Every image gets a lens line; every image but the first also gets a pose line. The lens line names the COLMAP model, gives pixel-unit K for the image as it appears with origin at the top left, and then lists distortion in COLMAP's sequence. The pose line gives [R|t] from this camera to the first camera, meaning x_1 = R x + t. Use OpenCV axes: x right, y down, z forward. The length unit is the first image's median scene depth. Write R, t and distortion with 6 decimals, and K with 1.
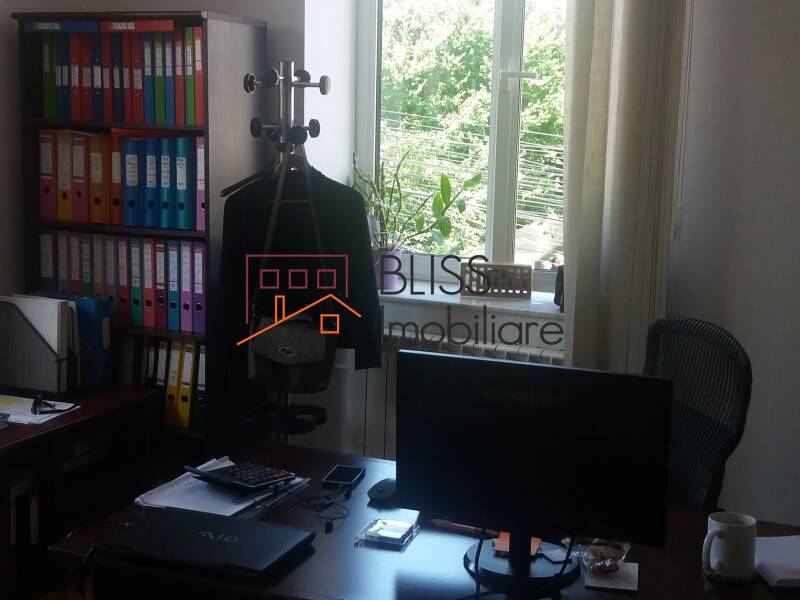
lens RADIAL K [[1137.4, 0, 400.0], [0, 1137.4, 300.0], [0, 0, 1]] dist [0.484123, -1.417087]
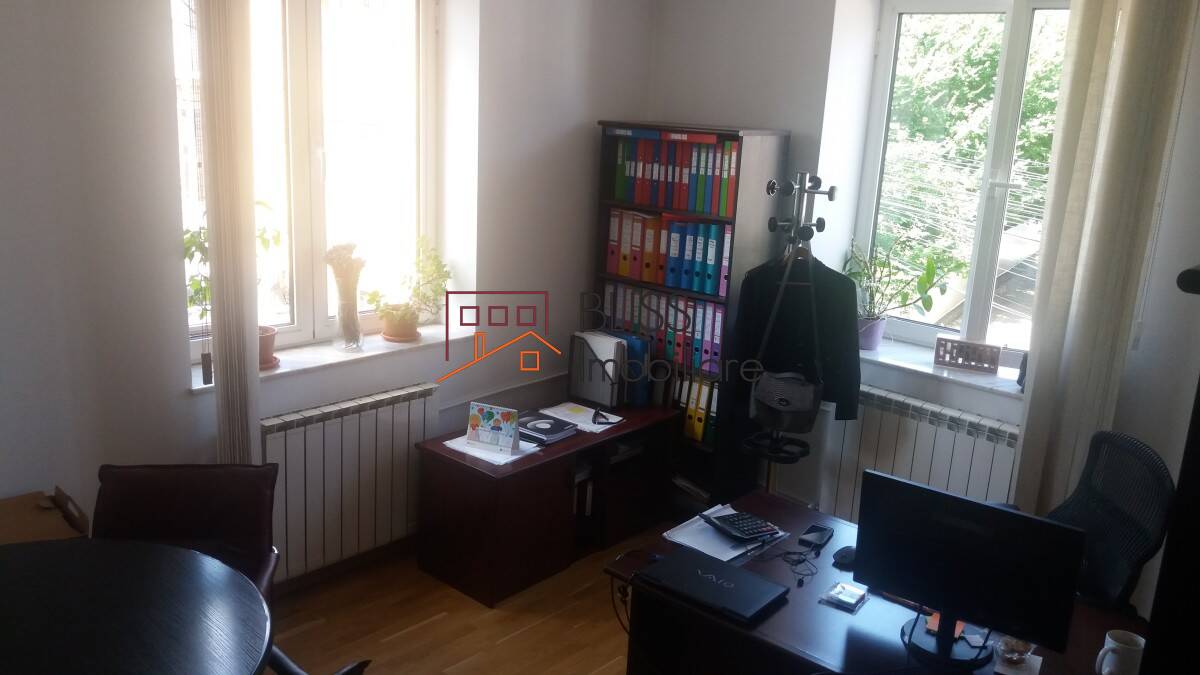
lens RADIAL K [[1023.4, 0, 600.0], [0, 1023.4, 337.5], [0, 0, 1]] dist [0.066448, -0.008944]
pose [[0.957845, 0.094513, -0.271294, 0.008837], [-0.064241, 0.990887, 0.118389, -0.140620], [0.280011, -0.095970, 0.955188, -0.120808]]
